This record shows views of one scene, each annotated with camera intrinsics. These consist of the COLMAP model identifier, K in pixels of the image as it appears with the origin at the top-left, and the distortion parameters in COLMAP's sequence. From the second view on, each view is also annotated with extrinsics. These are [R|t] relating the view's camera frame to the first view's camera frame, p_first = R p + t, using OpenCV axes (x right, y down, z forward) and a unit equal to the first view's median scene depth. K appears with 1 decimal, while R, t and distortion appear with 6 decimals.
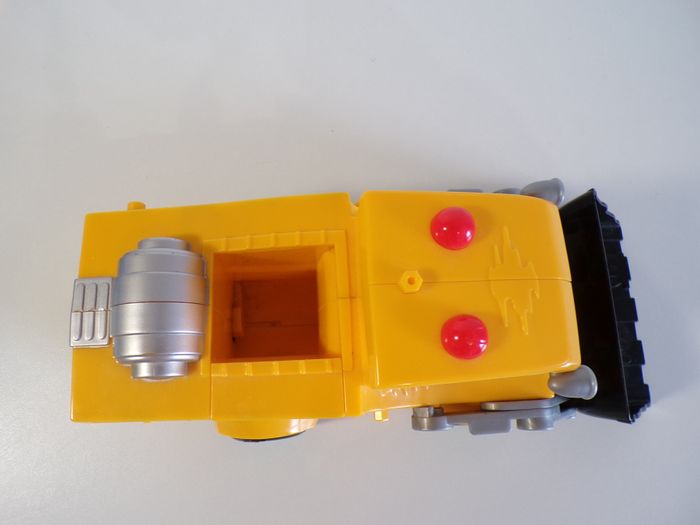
lens RADIAL K [[439.5, 0, 351.4], [0, 439.5, 275.1], [0, 0, 1]] dist [-0.076311, -0.021757]
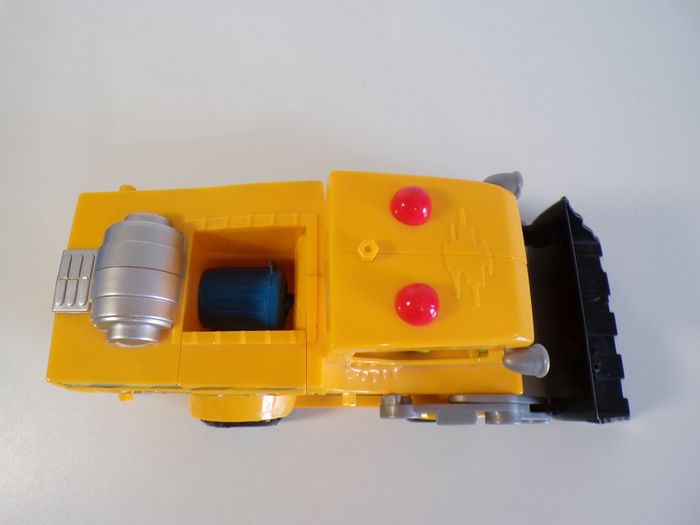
lens RADIAL K [[439.5, 0, 351.4], [0, 439.5, 275.1], [0, 0, 1]] dist [-0.076311, -0.021757]
pose [[0.999239, 0.037303, -0.011429, 0.089489], [-0.038147, 0.995586, -0.085751, 0.138114], [0.008180, 0.086122, 0.996251, -0.051402]]
